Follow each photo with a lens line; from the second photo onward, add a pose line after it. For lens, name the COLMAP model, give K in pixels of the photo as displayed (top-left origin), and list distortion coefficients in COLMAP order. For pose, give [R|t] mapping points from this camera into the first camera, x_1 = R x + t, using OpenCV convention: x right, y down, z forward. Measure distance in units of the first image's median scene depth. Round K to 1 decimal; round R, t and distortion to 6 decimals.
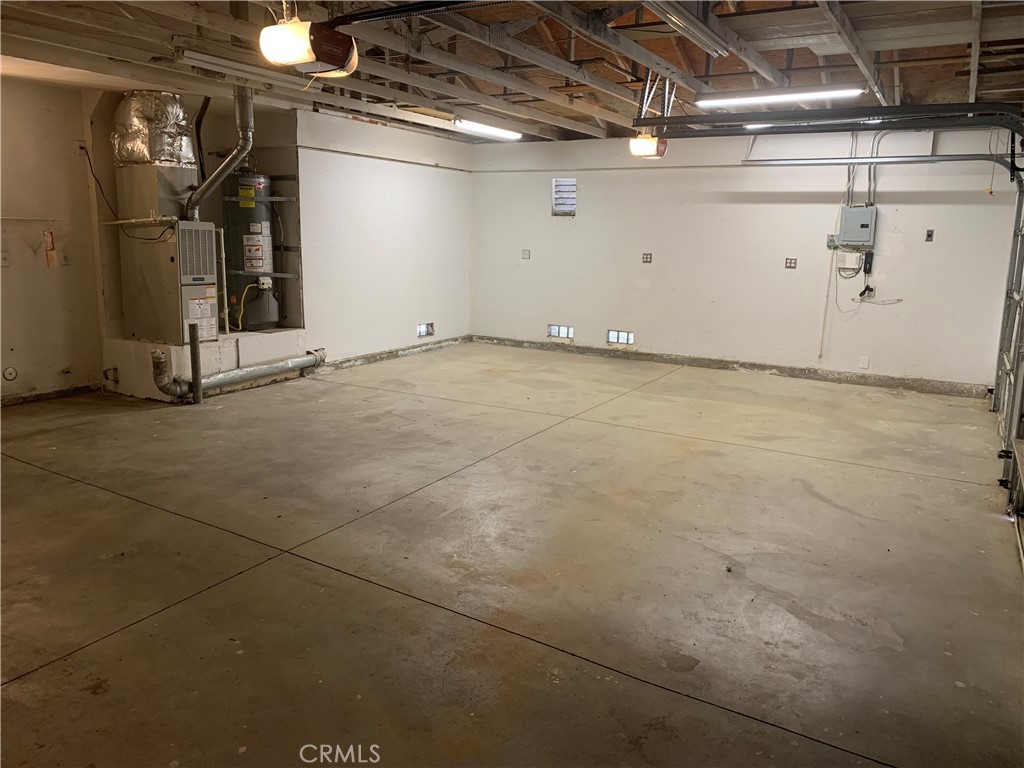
lens RADIAL K [[784.5, 0, 512.9], [0, 784.5, 382.3], [0, 0, 1]] dist [0.008144, -0.000972]
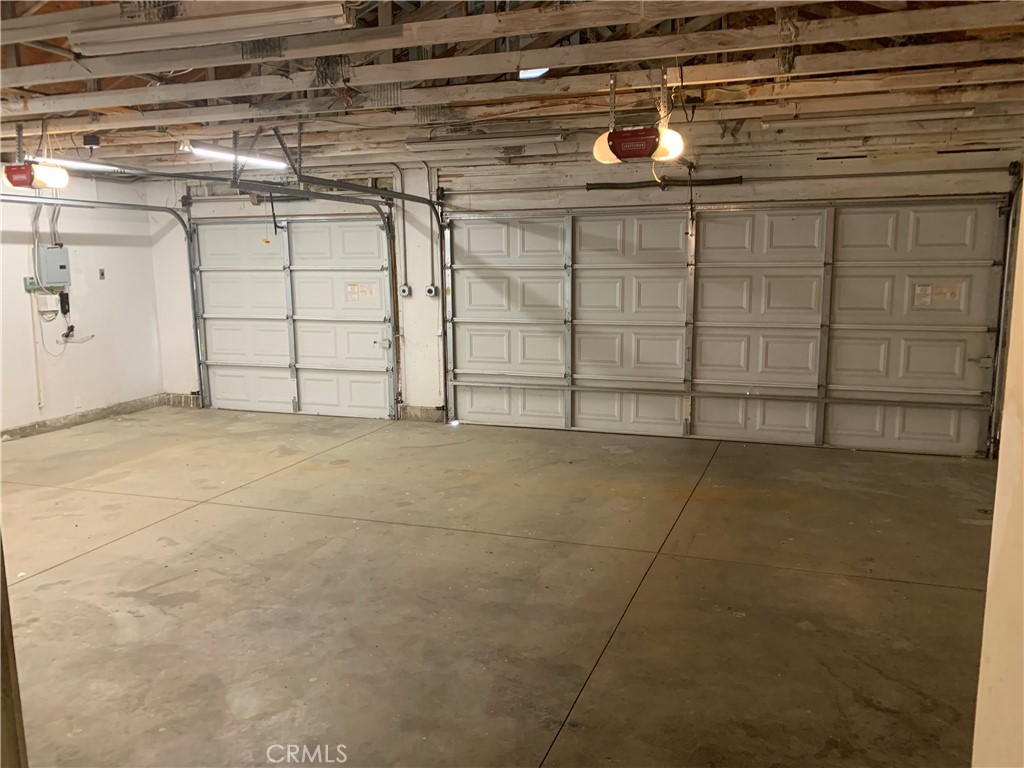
lens RADIAL K [[784.5, 0, 512.1], [0, 784.5, 383.9], [0, 0, 1]] dist [0.008144, -0.000972]
pose [[-0.195541, -0.174039, 0.965129, -0.644960], [0.194015, 0.957811, 0.212028, -0.157047], [-0.961313, 0.228710, -0.153525, 0.635827]]
